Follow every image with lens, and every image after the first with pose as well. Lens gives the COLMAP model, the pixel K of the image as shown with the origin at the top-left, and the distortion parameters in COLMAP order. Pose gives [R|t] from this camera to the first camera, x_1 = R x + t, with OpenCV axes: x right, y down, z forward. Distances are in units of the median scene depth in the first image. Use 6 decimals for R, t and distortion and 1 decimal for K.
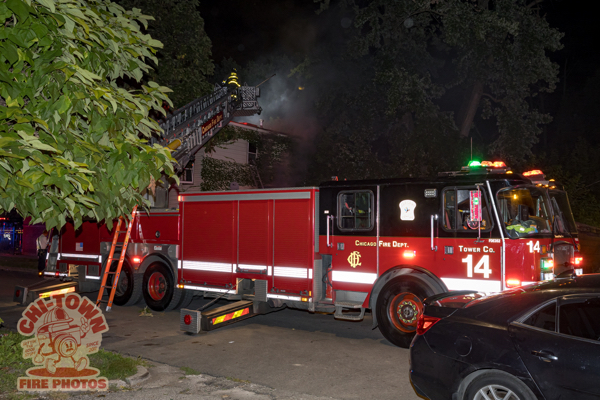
lens RADIAL K [[642.5, 0, 300.0], [0, 642.5, 200.0], [0, 0, 1]] dist [0.004855, -0.012989]
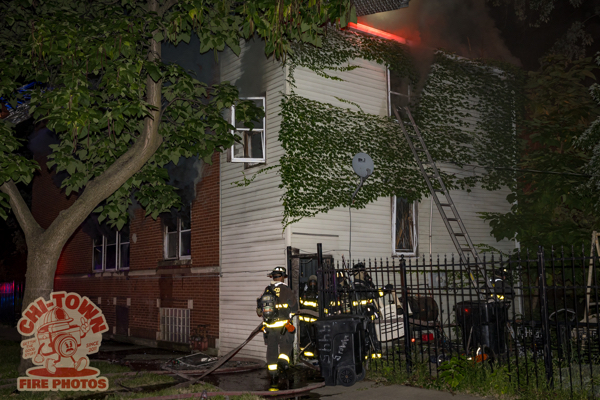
lens RADIAL K [[642.5, 0, 300.0], [0, 642.5, 200.0], [0, 0, 1]] dist [0.004855, -0.012989]
pose [[0.973779, -0.065676, -0.217811, -0.050099], [0.049825, 0.995747, -0.077490, 0.033658], [0.221974, 0.064606, 0.972910, 0.569237]]
